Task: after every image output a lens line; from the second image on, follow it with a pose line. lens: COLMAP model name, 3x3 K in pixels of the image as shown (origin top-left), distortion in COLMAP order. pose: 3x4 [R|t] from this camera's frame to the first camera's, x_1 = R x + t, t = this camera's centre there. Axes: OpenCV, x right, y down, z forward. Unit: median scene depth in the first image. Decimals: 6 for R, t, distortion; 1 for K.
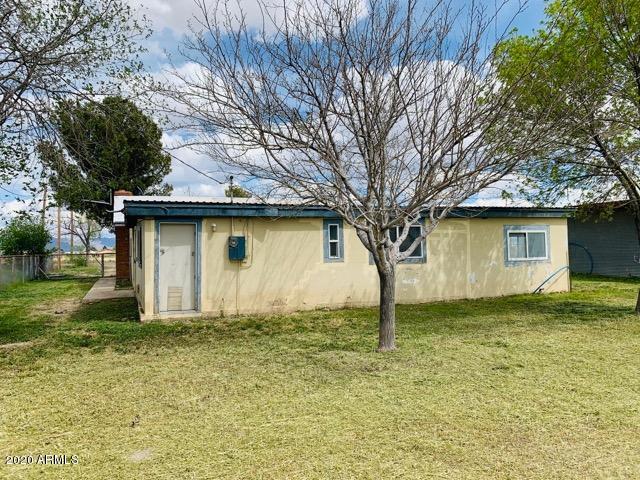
lens RADIAL K [[487.8, 0, 319.4], [0, 487.8, 241.8], [0, 0, 1]] dist [0.074891, -0.109248]
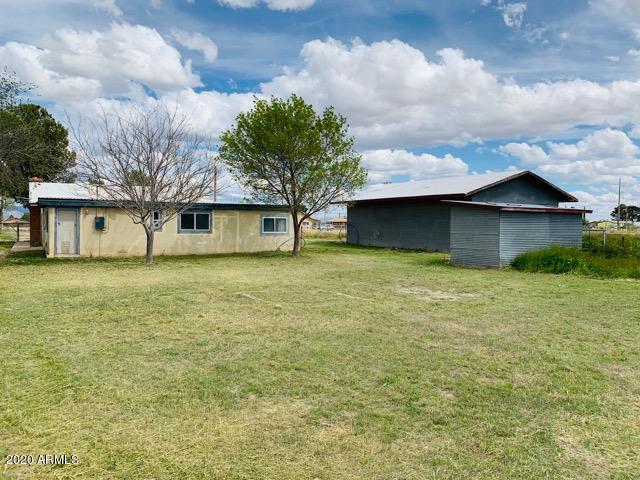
lens RADIAL K [[487.8, 0, 320.5], [0, 487.8, 233.5], [0, 0, 1]] dist [0.074891, -0.109248]
pose [[0.988707, 0.022309, 0.148191, 0.414206], [-0.026792, 0.999240, 0.028323, -0.024149], [-0.147446, -0.031973, 0.988553, -1.084940]]
